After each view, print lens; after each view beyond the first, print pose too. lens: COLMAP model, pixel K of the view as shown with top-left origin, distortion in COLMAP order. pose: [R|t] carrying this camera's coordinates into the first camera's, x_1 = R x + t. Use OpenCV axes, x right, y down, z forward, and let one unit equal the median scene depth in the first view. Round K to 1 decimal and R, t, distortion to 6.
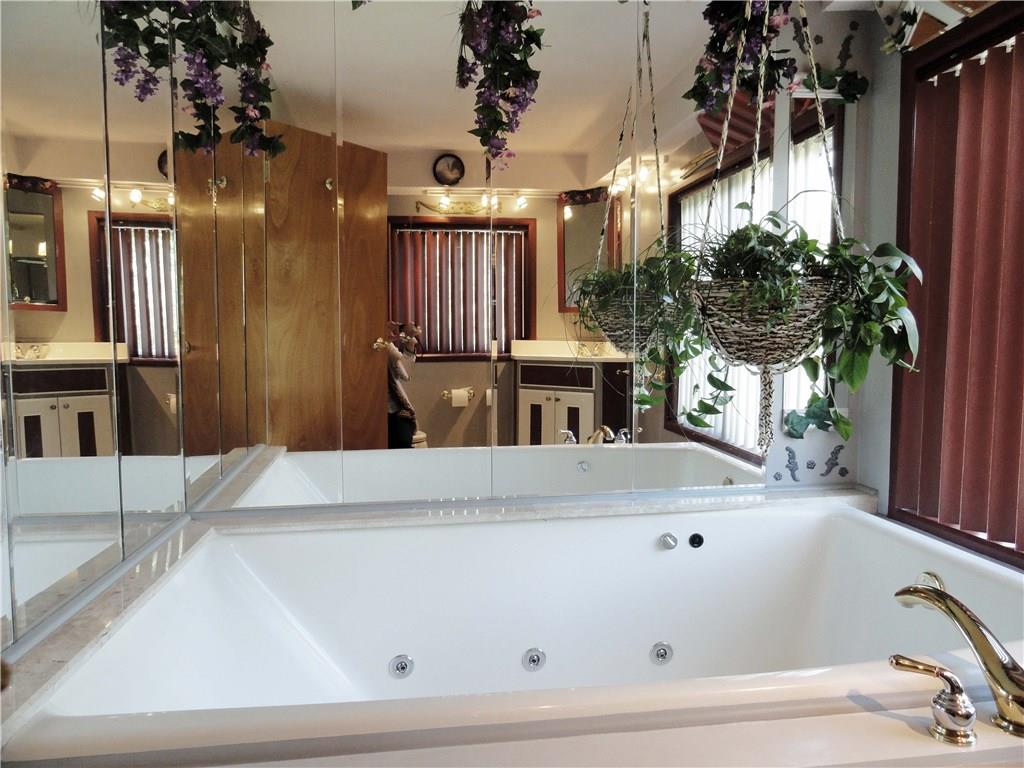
lens RADIAL K [[712.4, 0, 515.0], [0, 712.4, 388.3], [0, 0, 1]] dist [-0.002505, -0.000335]
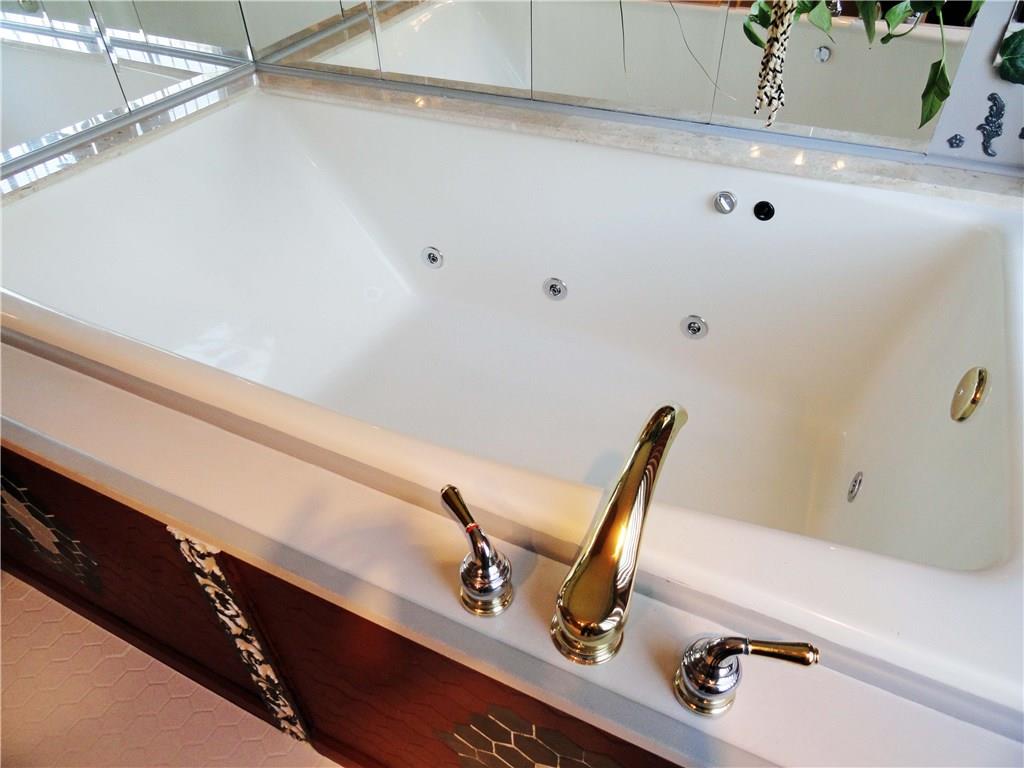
lens RADIAL K [[712.4, 0, 515.0], [0, 712.4, 388.3], [0, 0, 1]] dist [-0.002505, -0.000335]
pose [[0.815467, 0.362829, -0.450964, 0.441108], [-0.018031, 0.794678, 0.606763, -0.076423], [0.578522, -0.486664, 0.654576, 0.296507]]
